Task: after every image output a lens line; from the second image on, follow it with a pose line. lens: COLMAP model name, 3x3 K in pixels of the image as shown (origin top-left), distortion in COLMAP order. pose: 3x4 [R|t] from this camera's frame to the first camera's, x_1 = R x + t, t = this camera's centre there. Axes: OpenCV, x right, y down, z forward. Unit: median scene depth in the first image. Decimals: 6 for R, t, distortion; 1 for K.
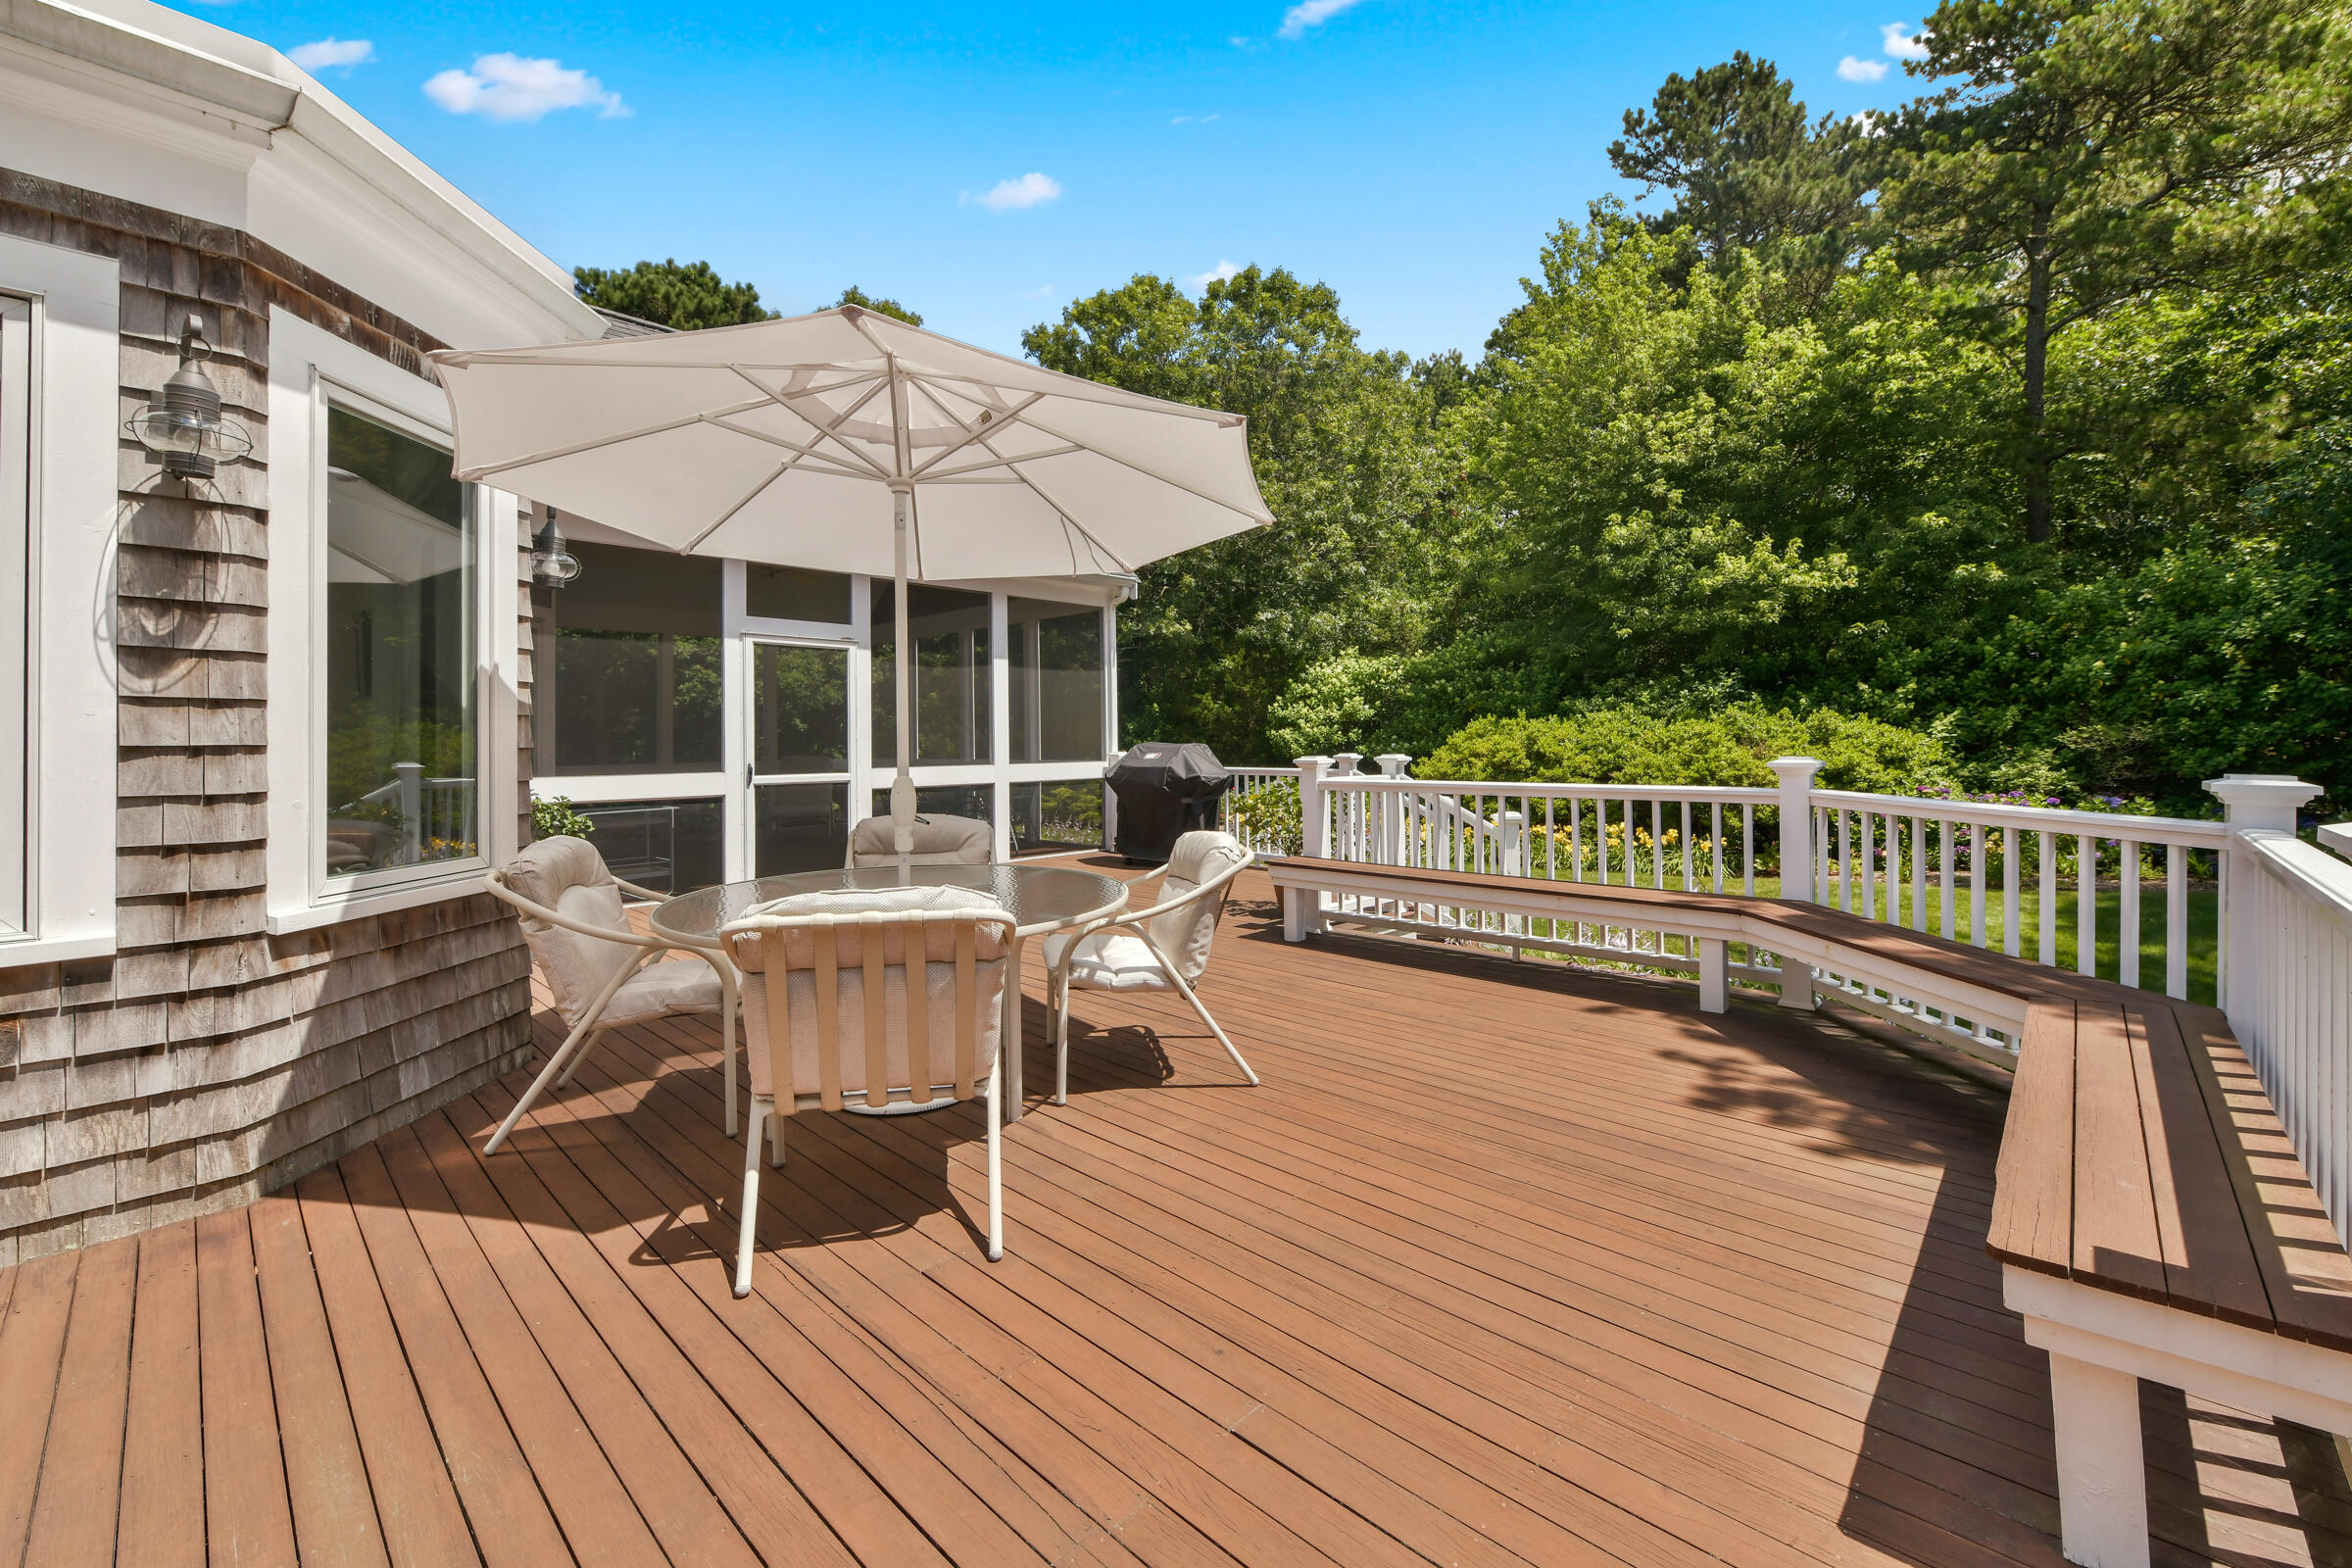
lens RADIAL K [[946.8, 0, 1195.3], [0, 946.8, 737.4], [0, 0, 1]] dist [0.014414, -0.007231]
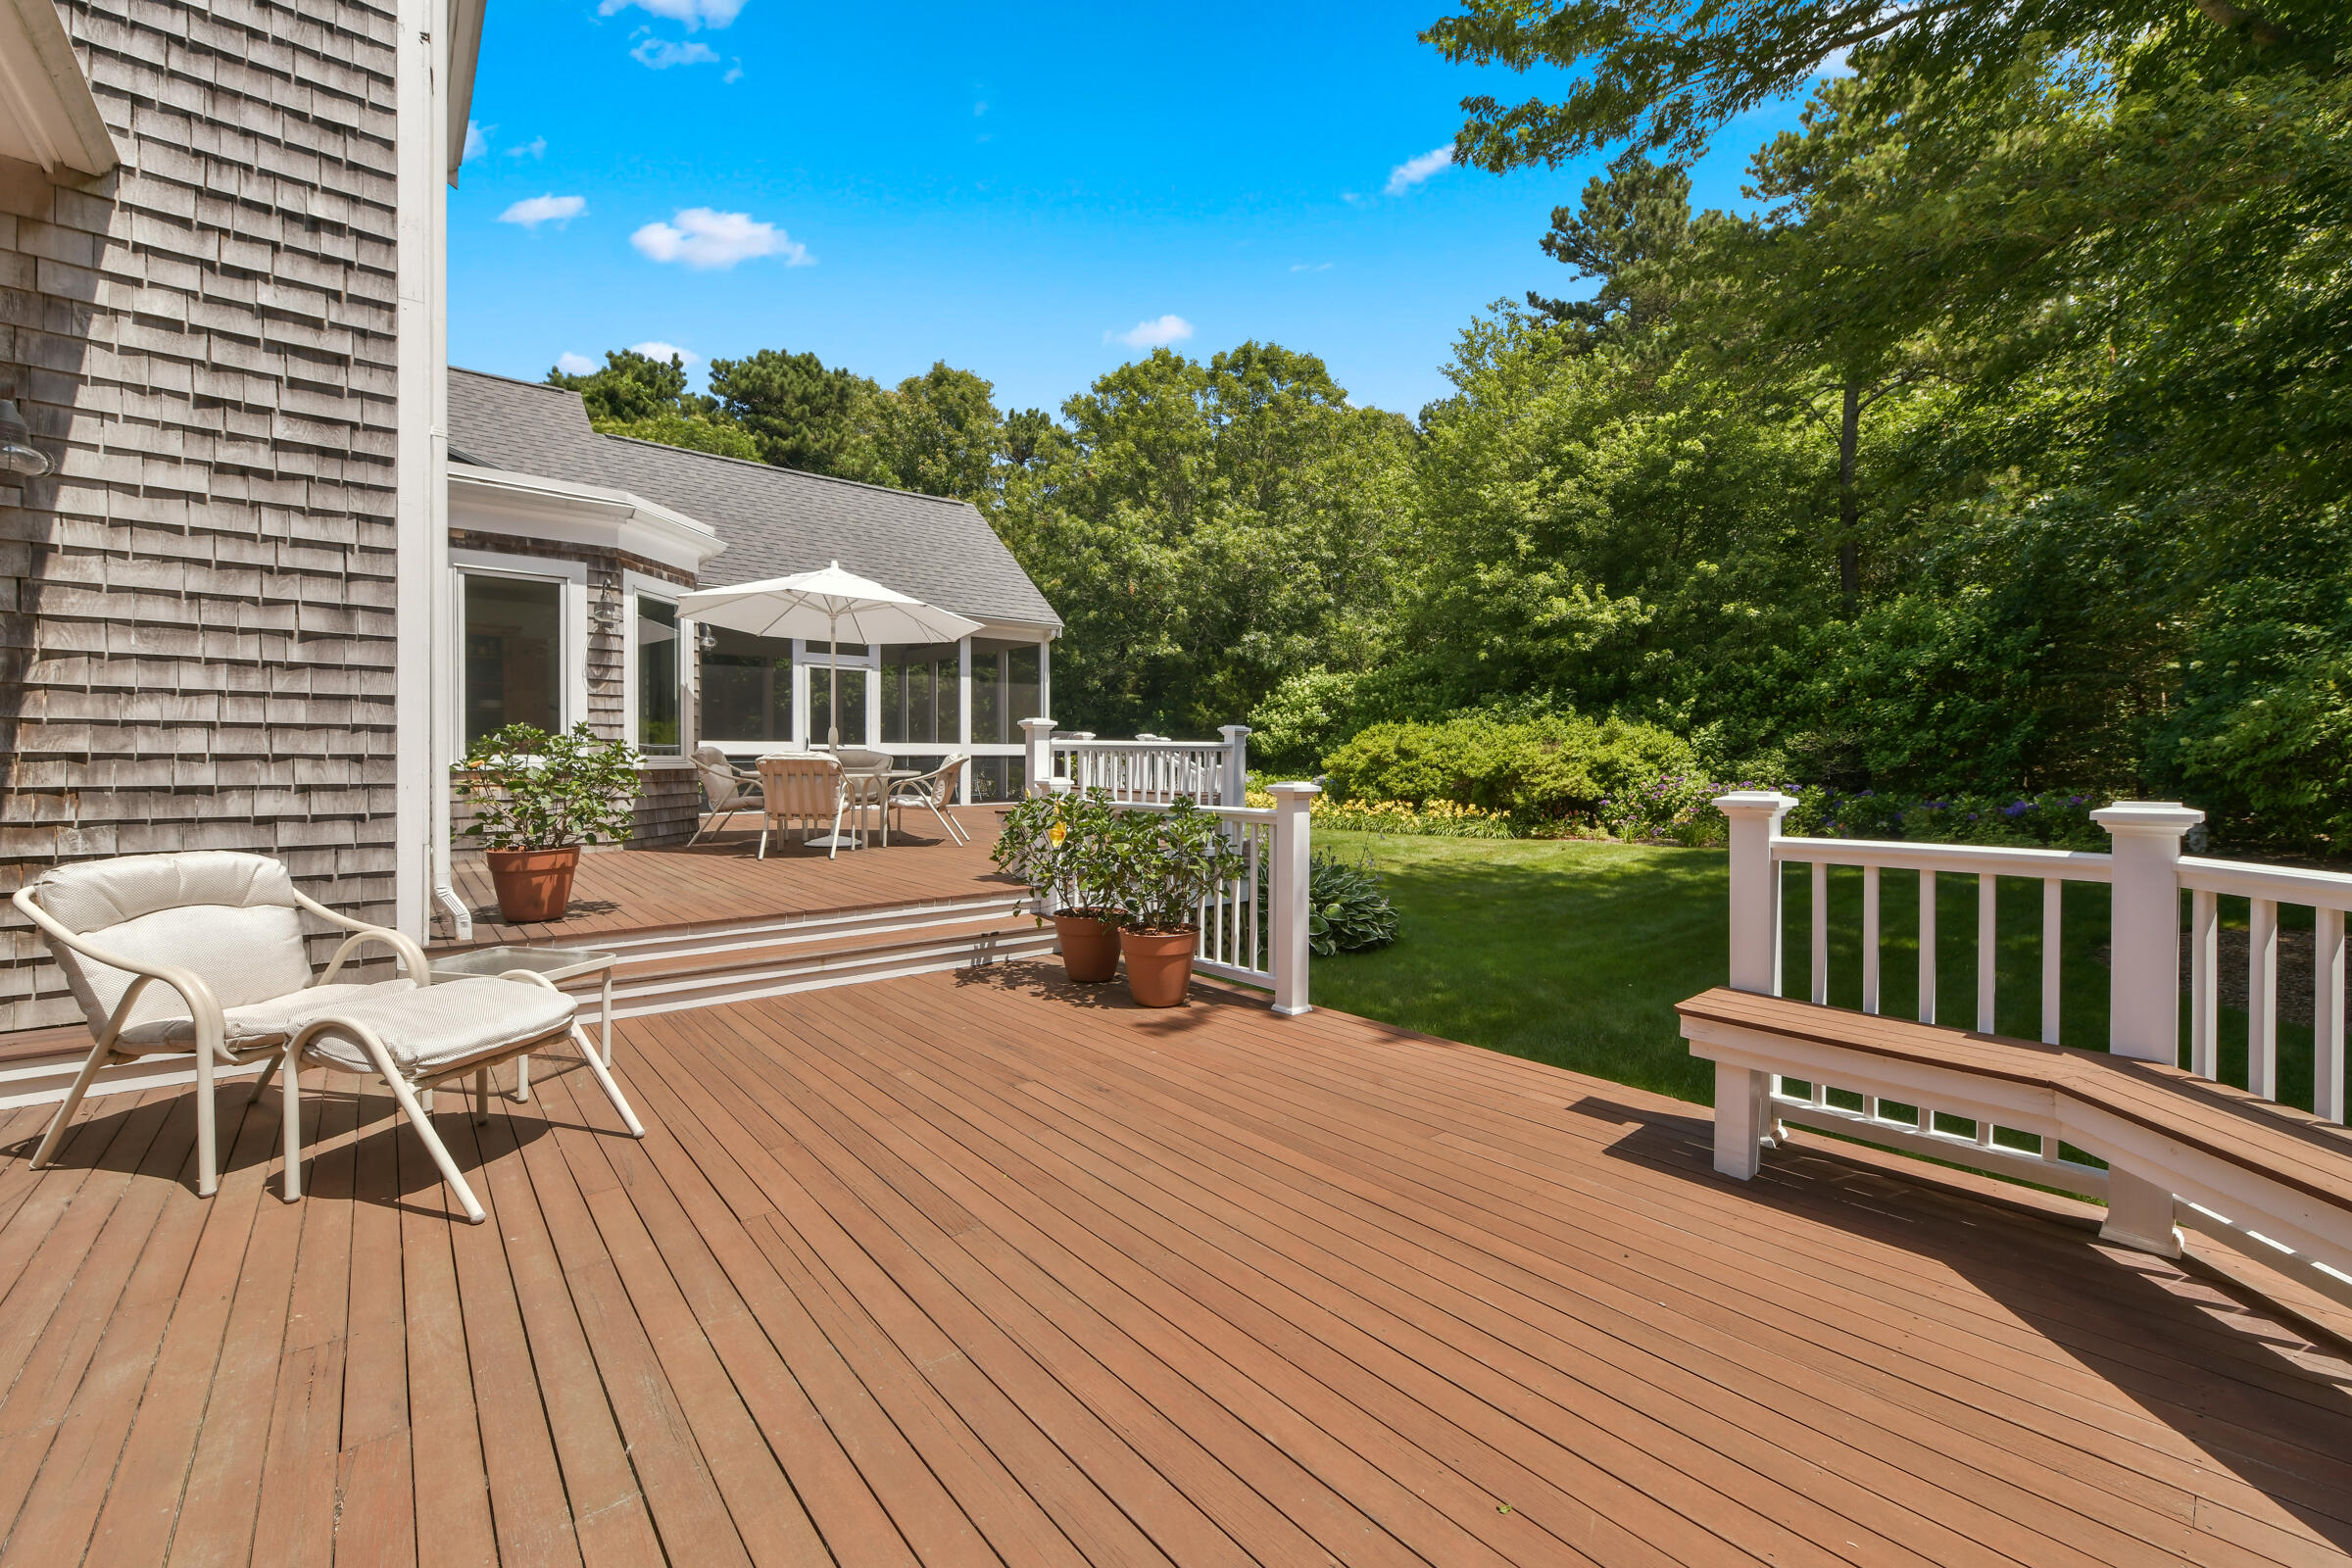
lens RADIAL K [[937.9, 0, 1189.9], [0, 937.9, 775.5], [0, 0, 1]] dist [0.000352, 0.000274]
pose [[0.994149, 0.017919, -0.106518, 0.191398], [-0.014710, 0.999416, 0.030837, 0.015983], [0.107008, -0.029090, 0.993832, -0.295862]]
